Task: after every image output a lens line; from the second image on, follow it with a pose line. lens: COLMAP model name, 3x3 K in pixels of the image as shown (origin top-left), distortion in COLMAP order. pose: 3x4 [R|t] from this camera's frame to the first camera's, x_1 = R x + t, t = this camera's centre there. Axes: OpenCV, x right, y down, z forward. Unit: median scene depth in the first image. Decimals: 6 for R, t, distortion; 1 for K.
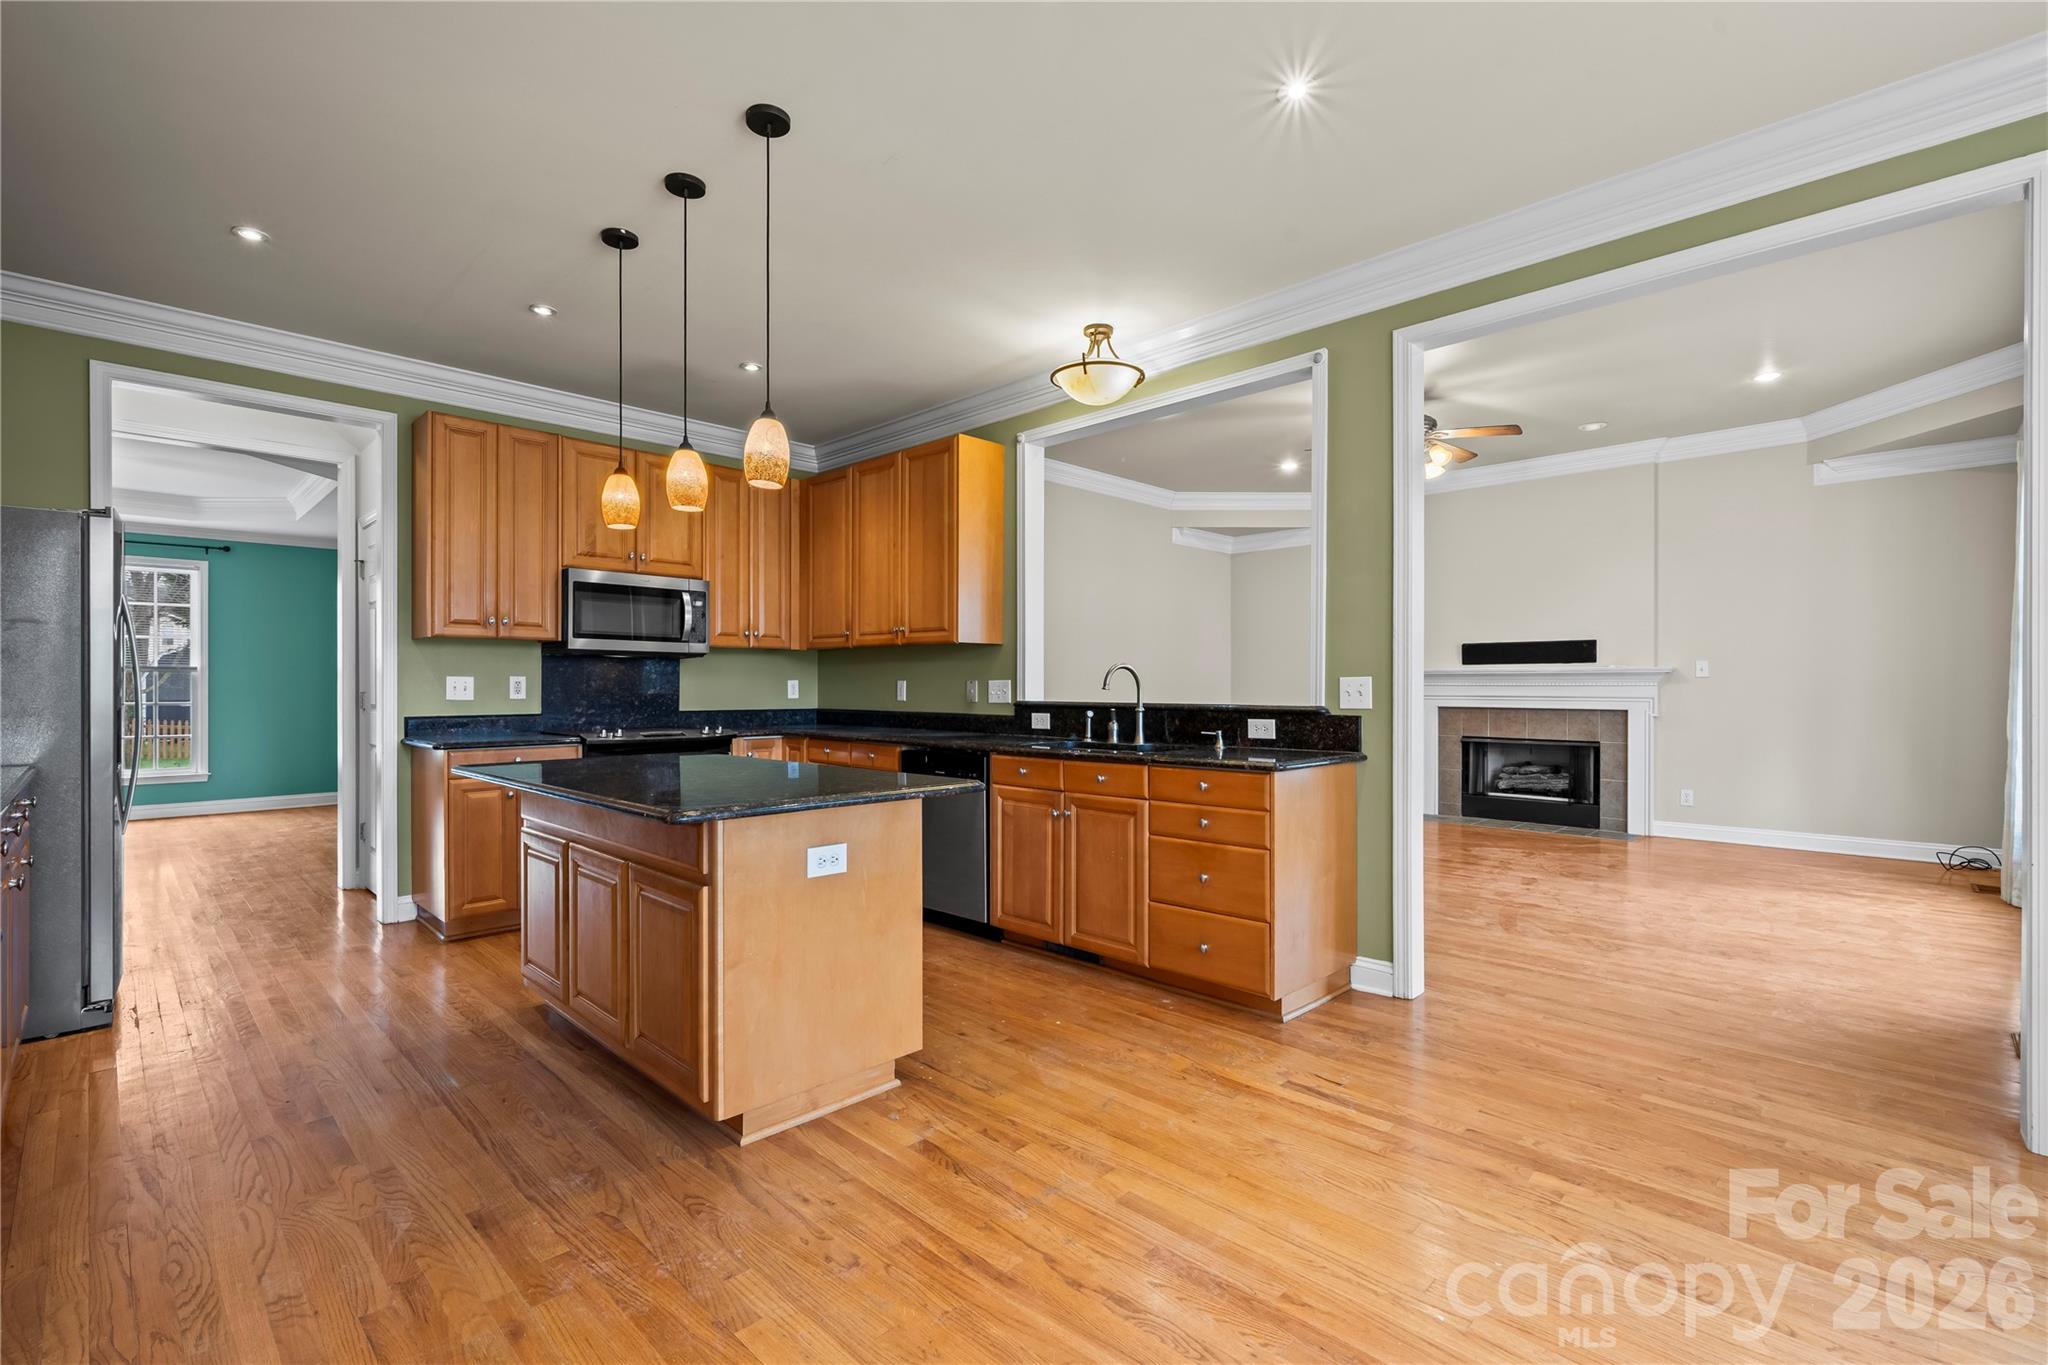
lens RADIAL K [[909.1, 0, 1024.0], [0, 909.1, 682.5], [0, 0, 1]] dist [0.009957, -0.000061]
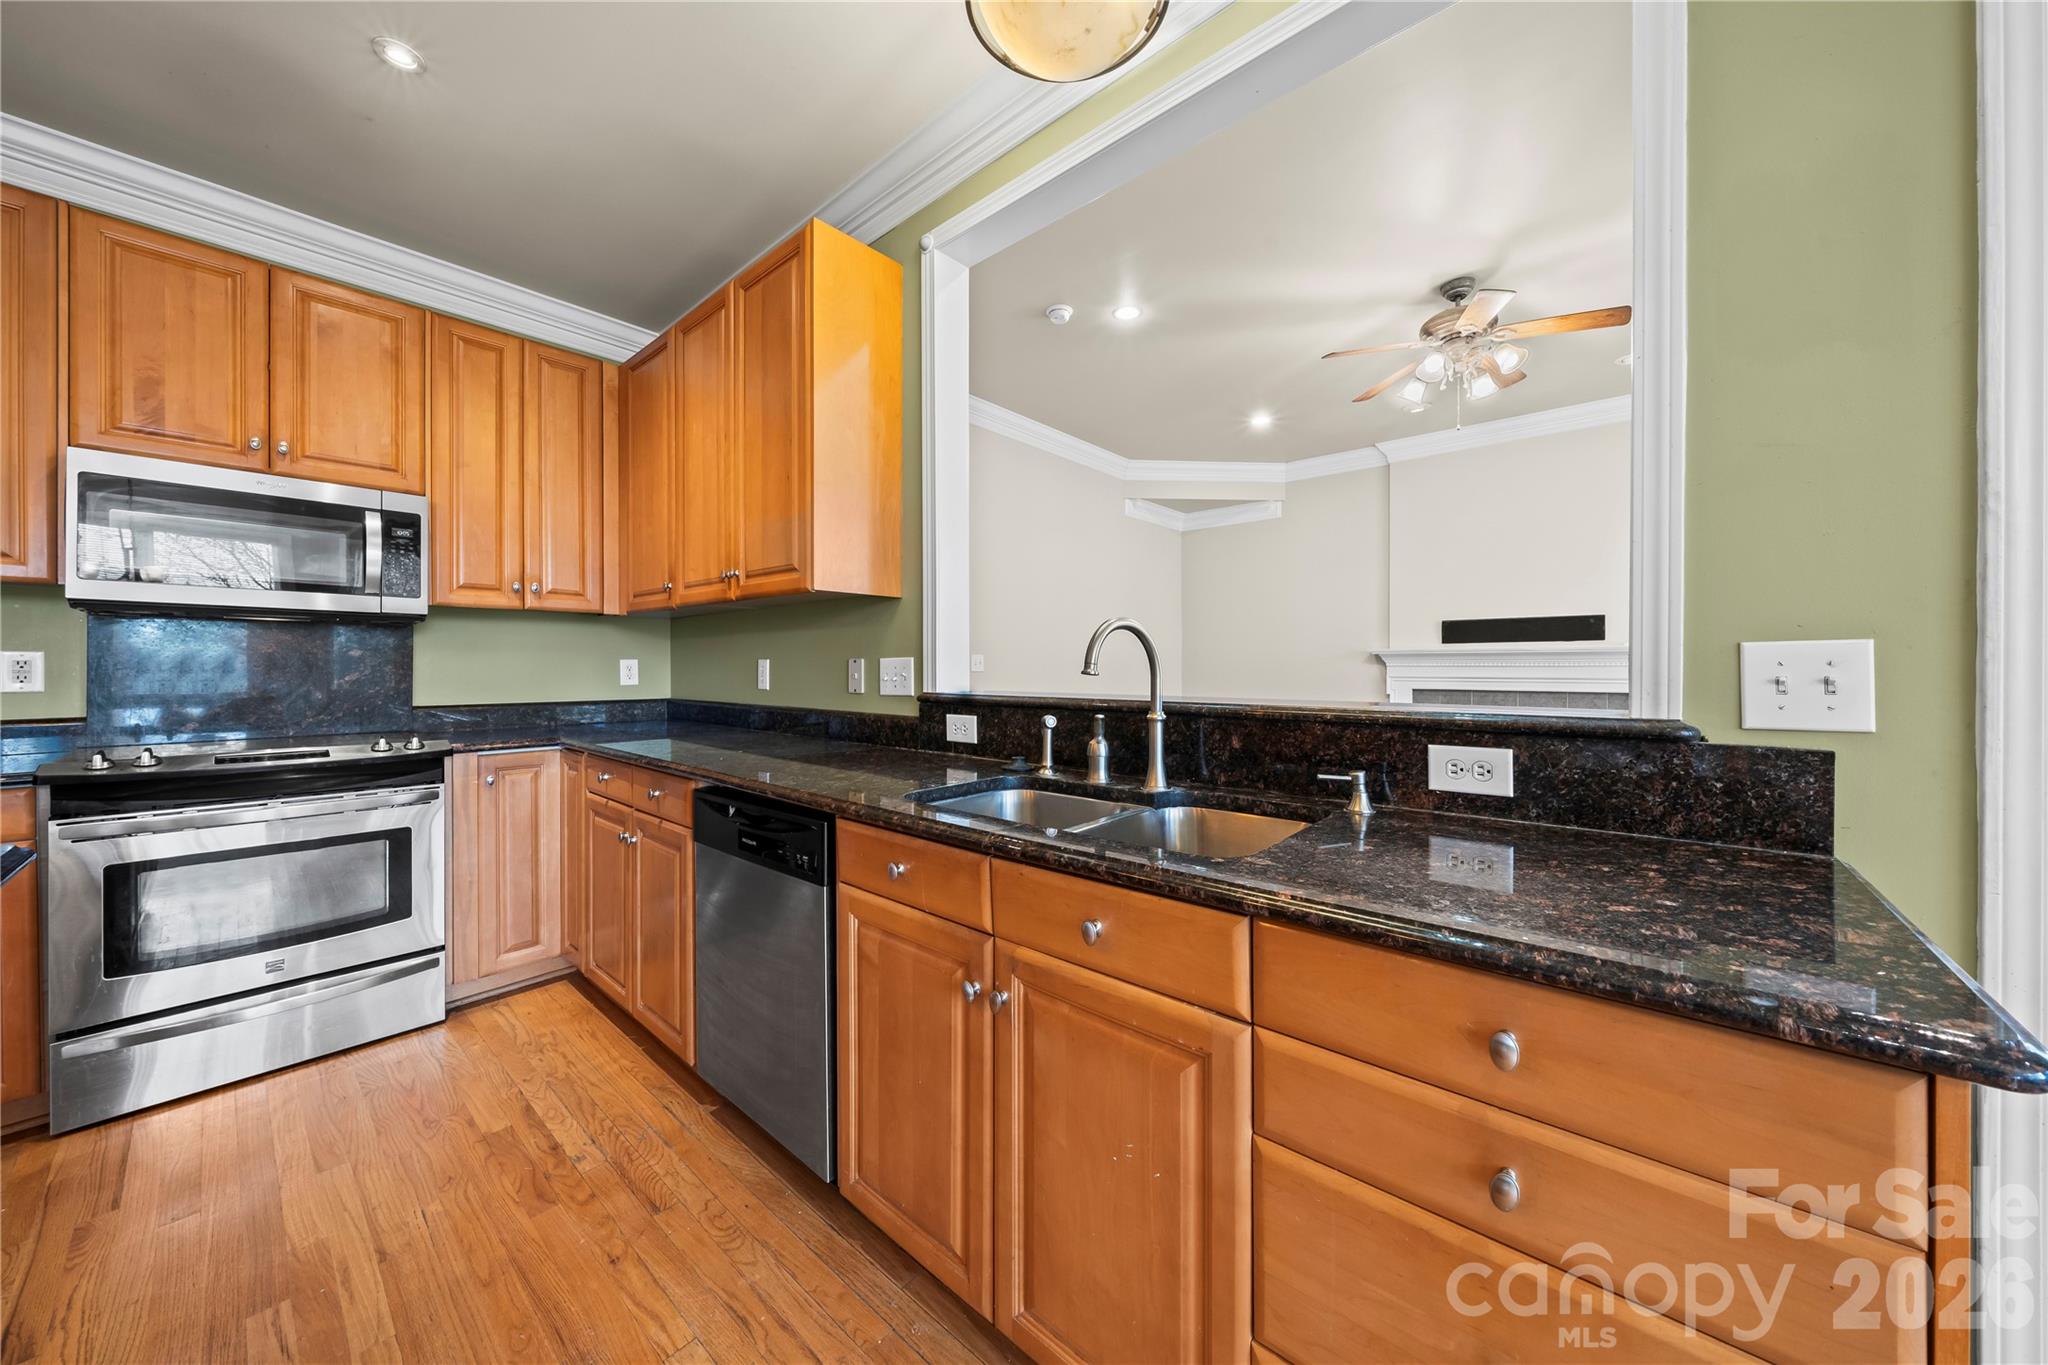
lens RADIAL K [[698.2, 0, 1020.6], [0, 698.2, 667.5], [0, 0, 1]] dist [-0.000455, -0.000112]
pose [[0.998588, -0.001636, 0.053089, 0.032223], [0.001385, 0.999988, 0.004774, 0.002002], [-0.053097, -0.004693, 0.998578, 0.561221]]
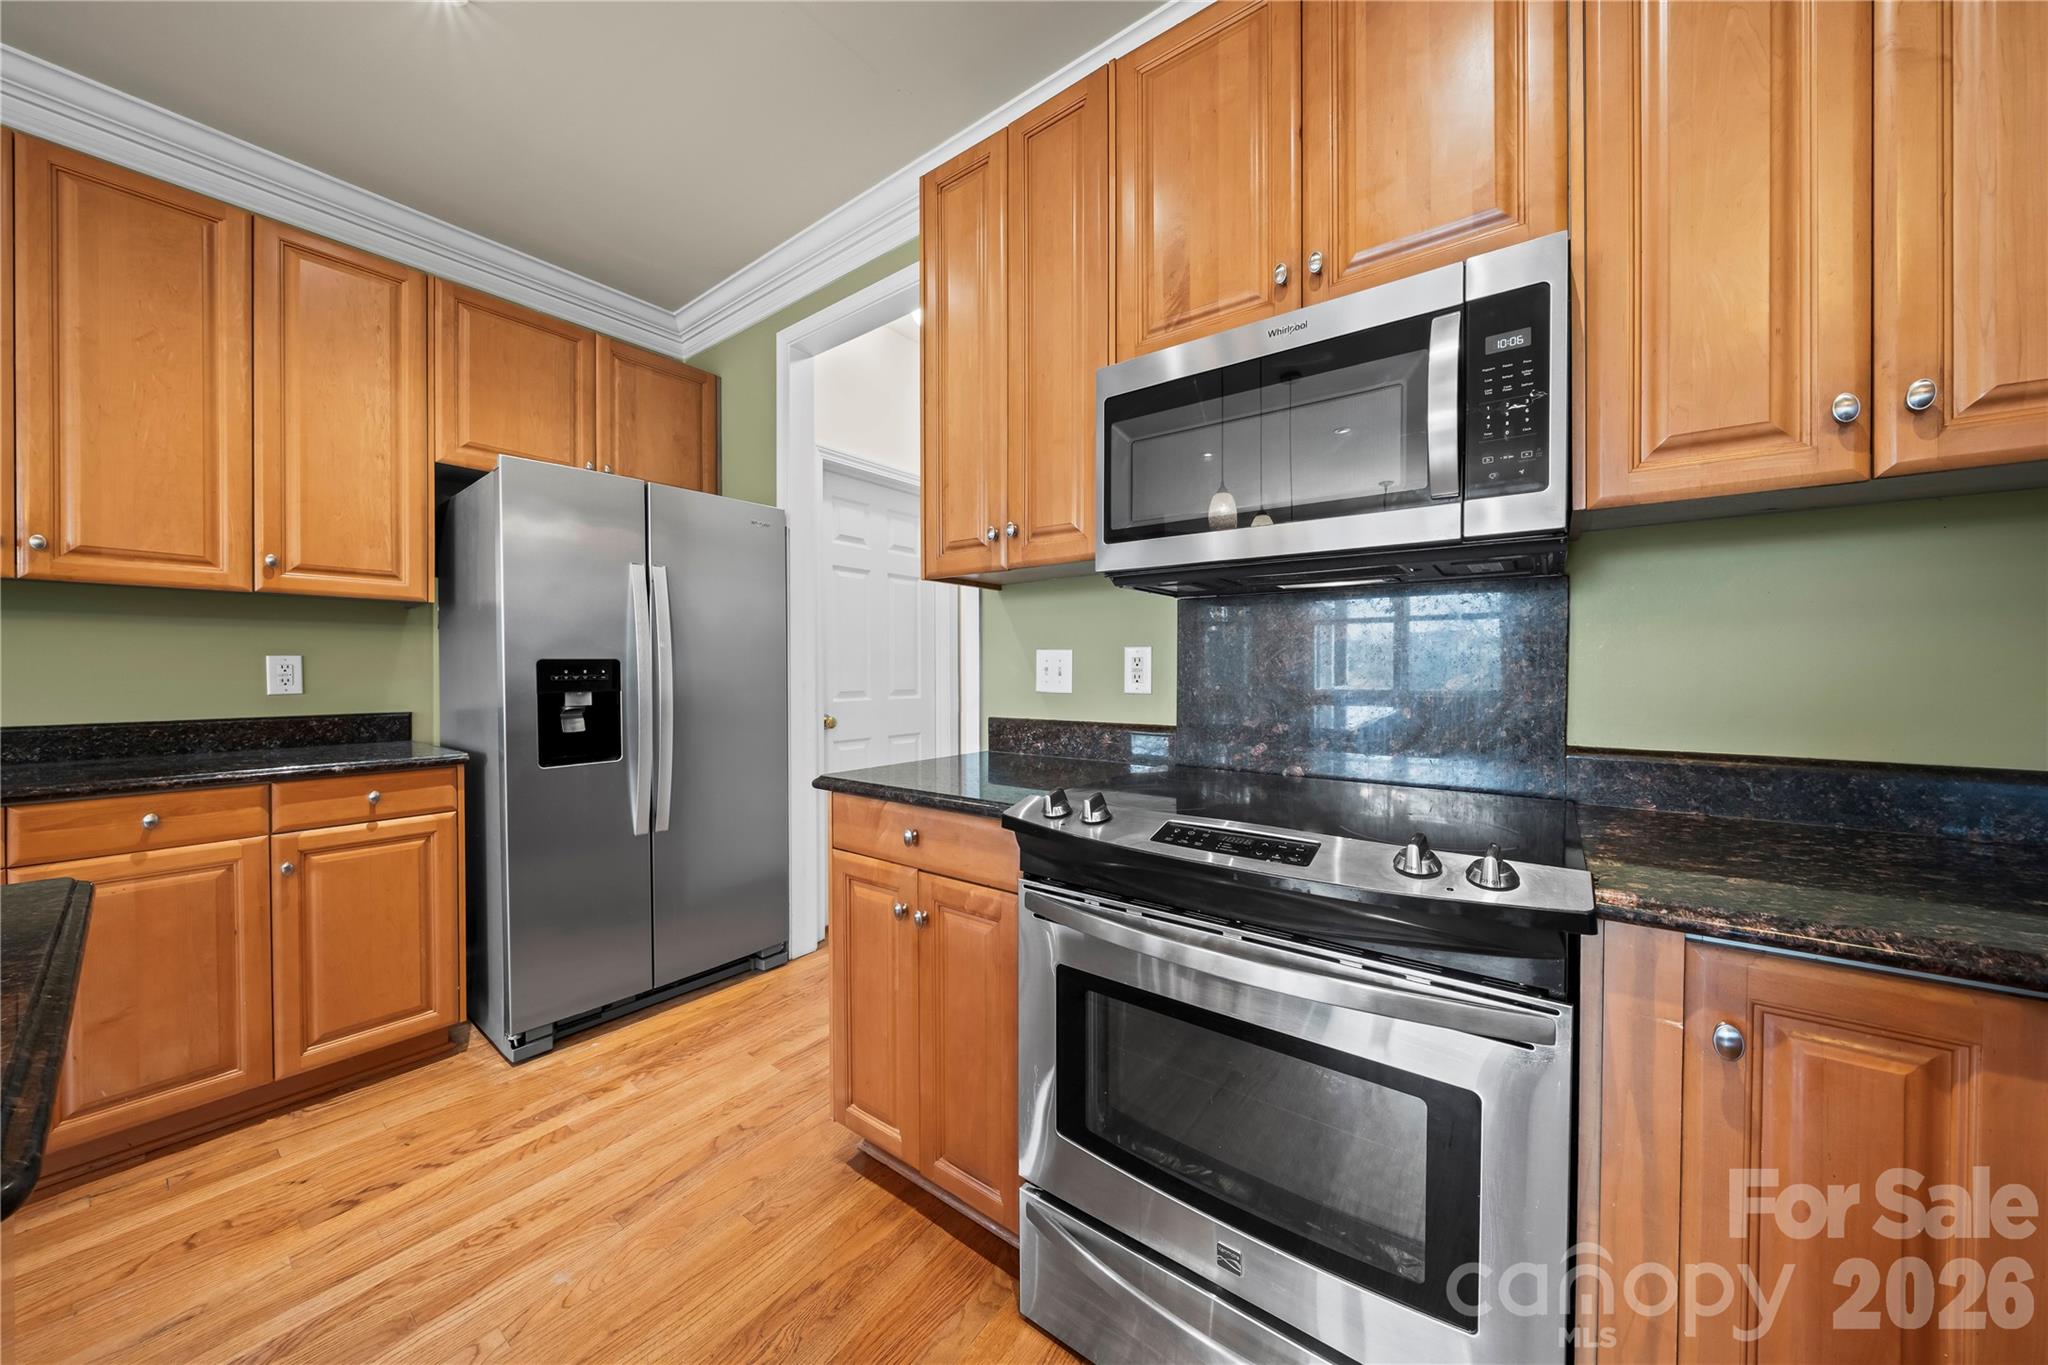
lens RADIAL K [[689.1, 0, 1024.4], [0, 689.1, 675.9], [0, 0, 1]] dist [-0.007267, 0.000139]
pose [[0.129373, 0.008932, -0.991556, -0.202540], [0.004666, 0.999943, 0.009616, 0.005245], [0.991585, -0.005870, 0.129324, 0.921819]]
